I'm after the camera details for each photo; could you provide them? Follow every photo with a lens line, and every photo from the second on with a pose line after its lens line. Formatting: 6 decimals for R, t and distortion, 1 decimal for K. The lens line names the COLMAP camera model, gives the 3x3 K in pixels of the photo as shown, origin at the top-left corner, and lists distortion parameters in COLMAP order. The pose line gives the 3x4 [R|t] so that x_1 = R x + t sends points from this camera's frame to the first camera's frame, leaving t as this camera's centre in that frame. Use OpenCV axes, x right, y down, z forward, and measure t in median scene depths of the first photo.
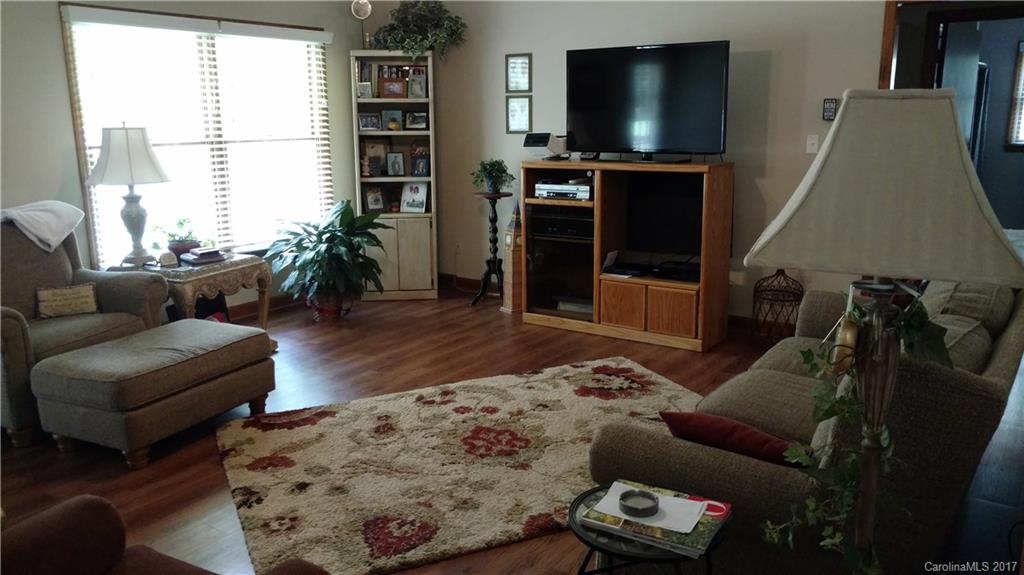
lens RADIAL K [[832.0, 0, 526.5], [0, 832.0, 289.2], [0, 0, 1]] dist [-0.001580, -0.001722]
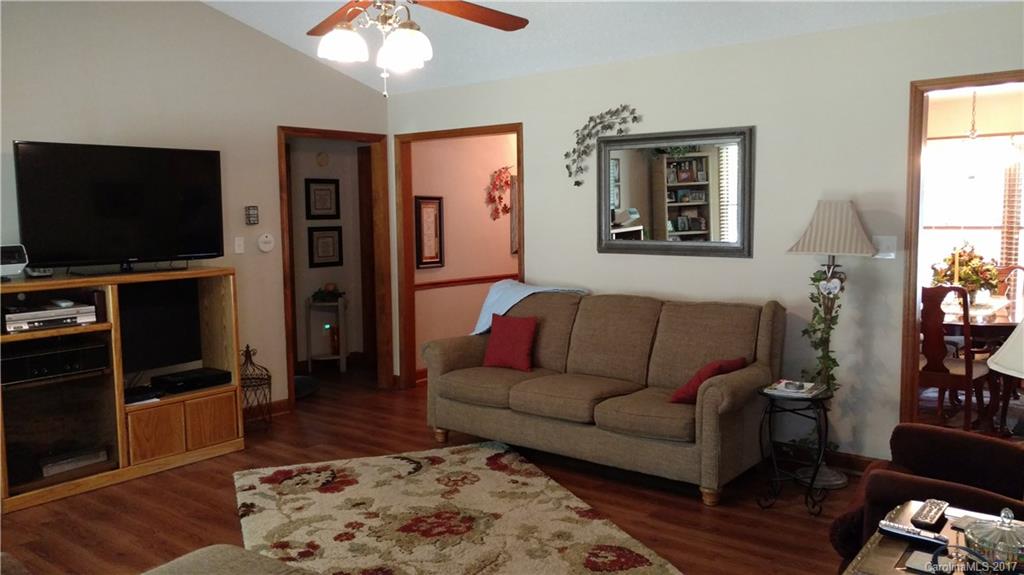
lens RADIAL K [[832.0, 0, 526.5], [0, 832.0, 289.2], [0, 0, 1]] dist [-0.001580, -0.001722]
pose [[0.040338, -0.086337, 0.995449, -0.877528], [0.221047, 0.972346, 0.075376, -0.130695], [-0.974429, 0.217000, 0.058307, 0.650691]]
